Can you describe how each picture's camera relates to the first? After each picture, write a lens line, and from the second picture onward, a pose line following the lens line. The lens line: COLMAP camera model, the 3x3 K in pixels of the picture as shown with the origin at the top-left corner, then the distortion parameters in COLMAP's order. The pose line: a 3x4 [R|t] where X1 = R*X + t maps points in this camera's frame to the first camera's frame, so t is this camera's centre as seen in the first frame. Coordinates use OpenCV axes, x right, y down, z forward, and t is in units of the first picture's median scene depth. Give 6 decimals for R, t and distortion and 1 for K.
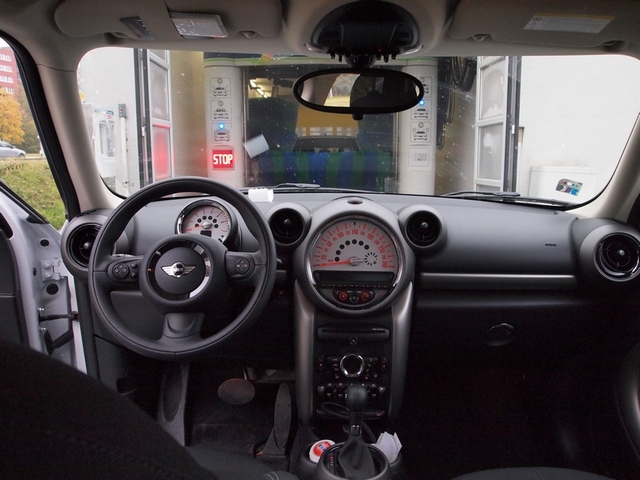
lens RADIAL K [[515.9, 0, 320.0], [0, 515.9, 240.0], [0, 0, 1]] dist [-0.046880, -0.005188]
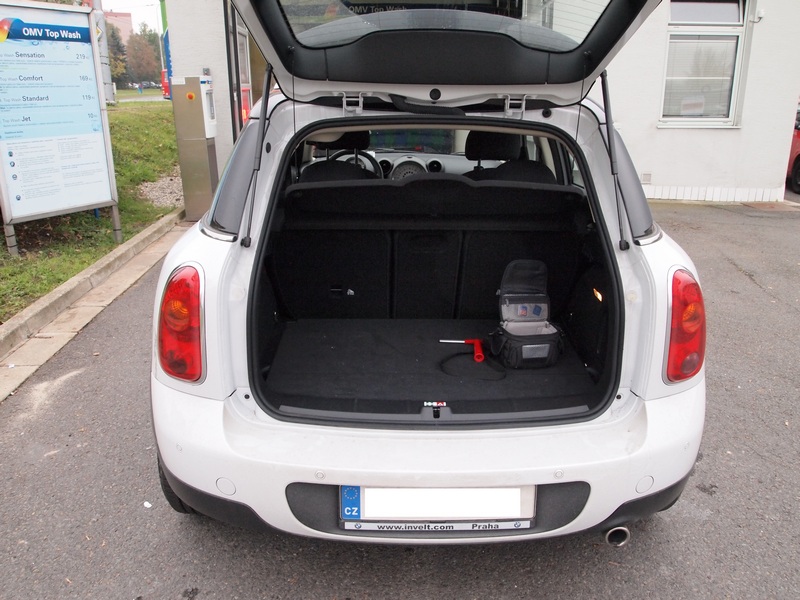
lens RADIAL K [[644.9, 0, 400.0], [0, 644.9, 300.0], [0, 0, 1]] dist [-0.046880, -0.005188]
pose [[0.999323, -0.010787, 0.035159, -0.092285], [0.005561, 0.989344, 0.145492, 0.147802], [-0.036354, -0.145198, 0.988734, -2.052296]]
